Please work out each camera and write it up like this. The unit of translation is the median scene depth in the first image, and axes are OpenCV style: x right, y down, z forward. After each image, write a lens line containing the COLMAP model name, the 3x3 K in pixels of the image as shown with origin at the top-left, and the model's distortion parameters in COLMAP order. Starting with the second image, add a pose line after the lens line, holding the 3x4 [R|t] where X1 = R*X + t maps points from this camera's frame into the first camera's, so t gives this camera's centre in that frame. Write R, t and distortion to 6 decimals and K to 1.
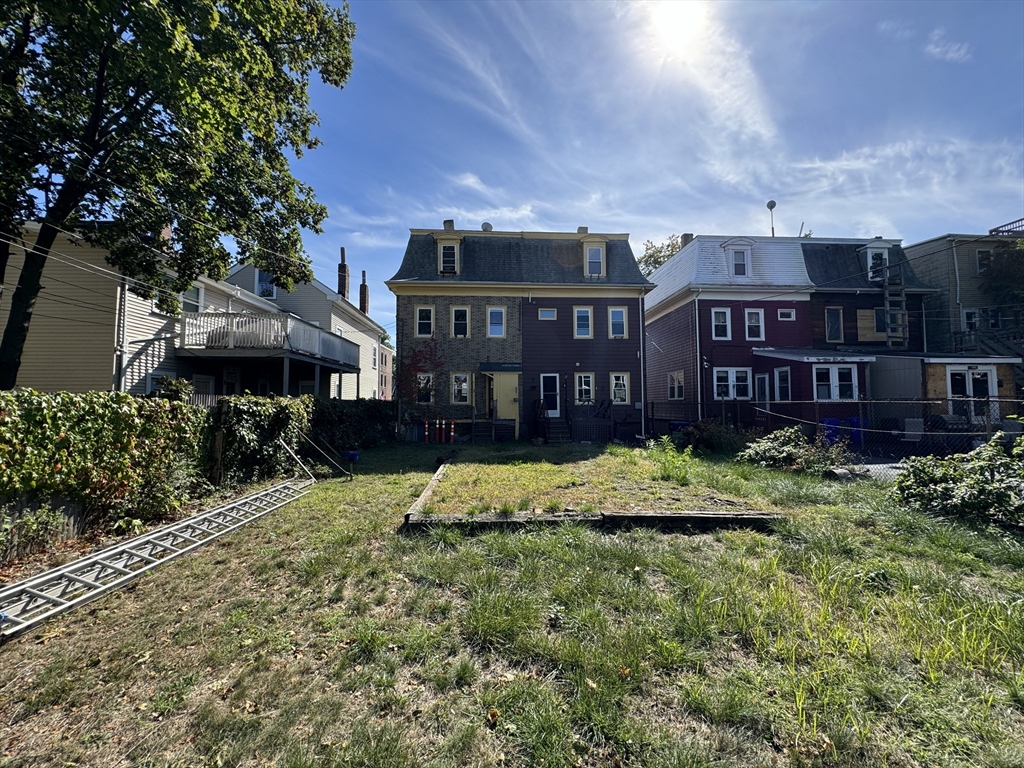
lens RADIAL K [[412.8, 0, 510.5], [0, 412.8, 382.9], [0, 0, 1]] dist [-0.022872, 0.000636]
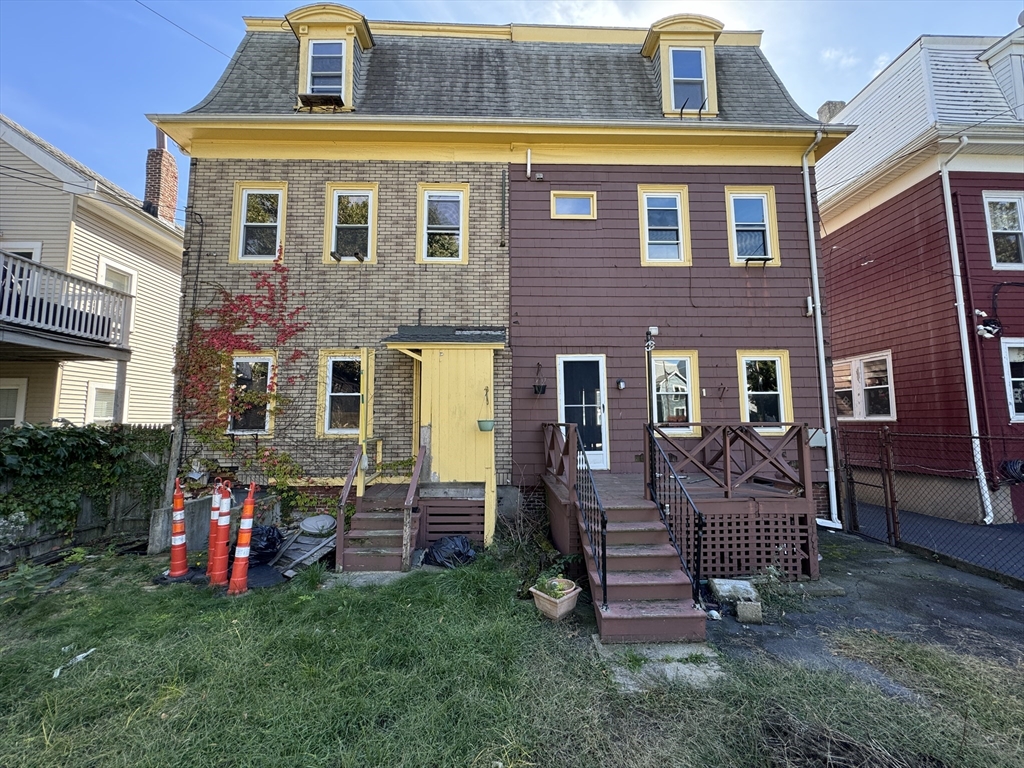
lens RADIAL K [[412.8, 0, 512.8], [0, 412.8, 386.7], [0, 0, 1]] dist [-0.022872, 0.000636]
pose [[0.999873, -0.002480, -0.015713, 0.038046], [0.001943, 0.999415, -0.034148, 0.020011], [0.015789, 0.034113, 0.999293, 0.617532]]
